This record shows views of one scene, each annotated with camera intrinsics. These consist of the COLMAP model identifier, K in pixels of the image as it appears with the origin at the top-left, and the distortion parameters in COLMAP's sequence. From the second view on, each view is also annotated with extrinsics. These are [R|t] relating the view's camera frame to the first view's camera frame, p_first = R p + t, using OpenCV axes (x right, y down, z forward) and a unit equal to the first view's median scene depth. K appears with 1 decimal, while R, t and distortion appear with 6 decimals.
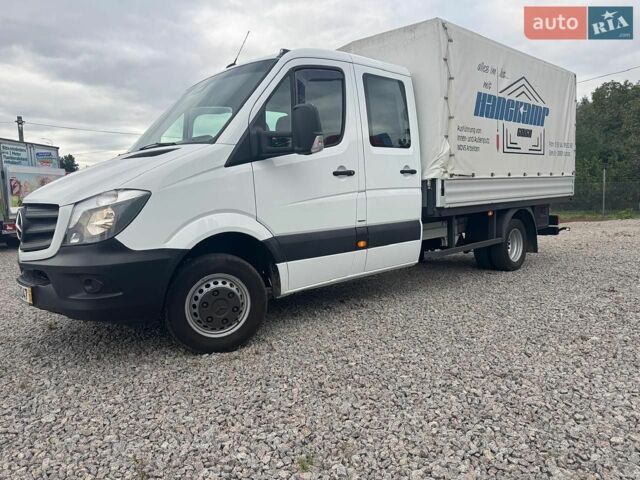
lens RADIAL K [[465.3, 0, 317.6], [0, 465.3, 258.2], [0, 0, 1]] dist [-0.002765, 0.000197]
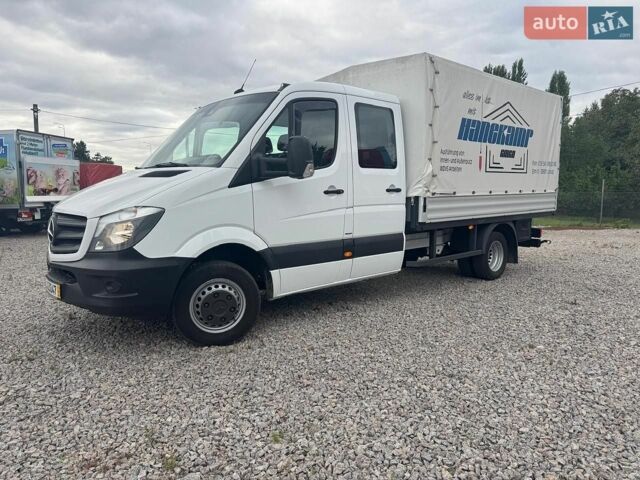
lens RADIAL K [[465.7, 0, 321.2], [0, 465.7, 253.4], [0, 0, 1]] dist [0.004741, -0.002180]
pose [[0.999201, 0.039547, -0.005691, 0.044716], [-0.039518, 0.999206, 0.005127, -0.043789], [0.005889, -0.004898, 0.999971, -0.160094]]
